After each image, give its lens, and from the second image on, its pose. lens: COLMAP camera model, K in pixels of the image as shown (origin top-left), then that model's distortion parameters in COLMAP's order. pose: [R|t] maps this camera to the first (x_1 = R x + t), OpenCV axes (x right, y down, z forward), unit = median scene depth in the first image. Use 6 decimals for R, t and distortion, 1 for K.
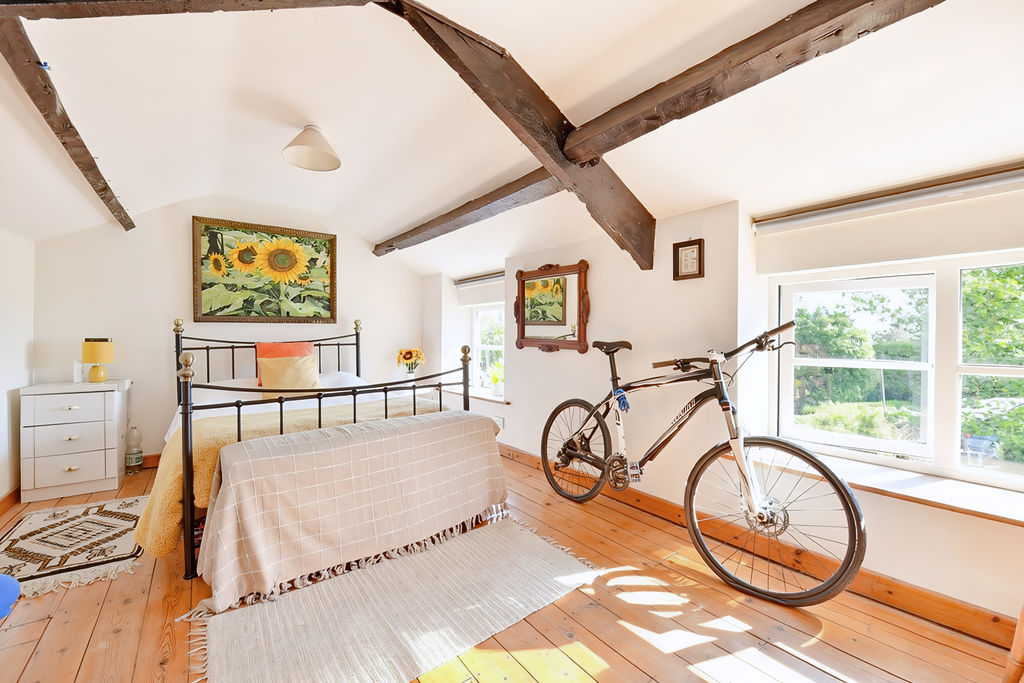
lens RADIAL K [[405.5, 0, 517.7], [0, 405.5, 337.0], [0, 0, 1]] dist [-0.012730, -0.000186]
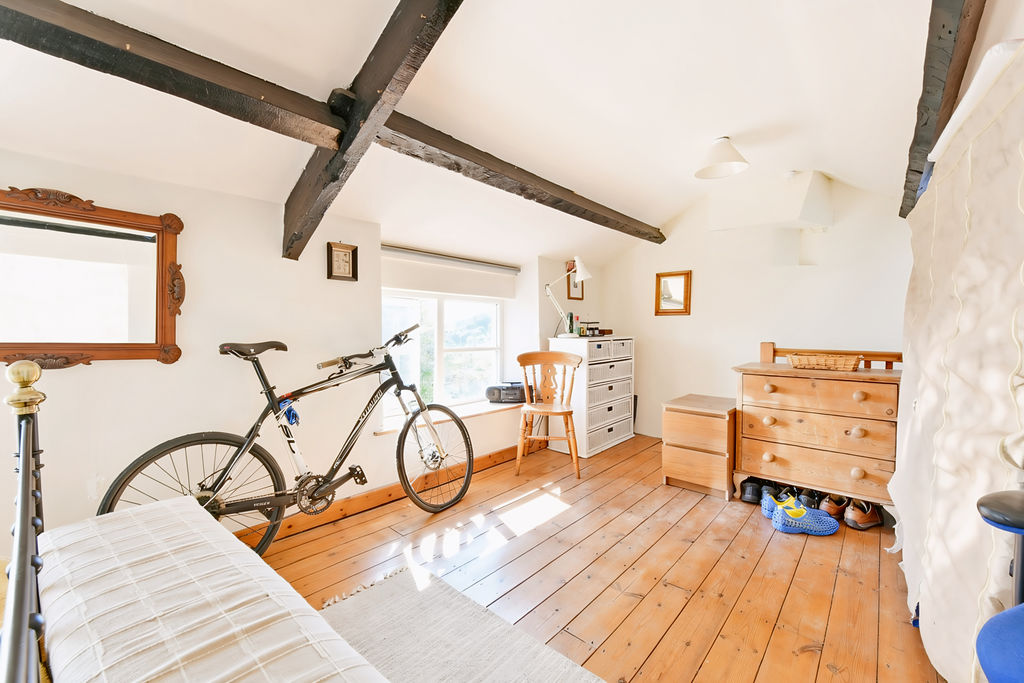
lens RADIAL K [[405.5, 0, 517.0], [0, 405.5, 338.5], [0, 0, 1]] dist [-0.012730, -0.000186]
pose [[-0.167171, -0.014621, 0.985819, -0.717723], [0.003006, 0.999878, 0.015339, -0.007242], [-0.985923, 0.005527, -0.167107, 0.771323]]
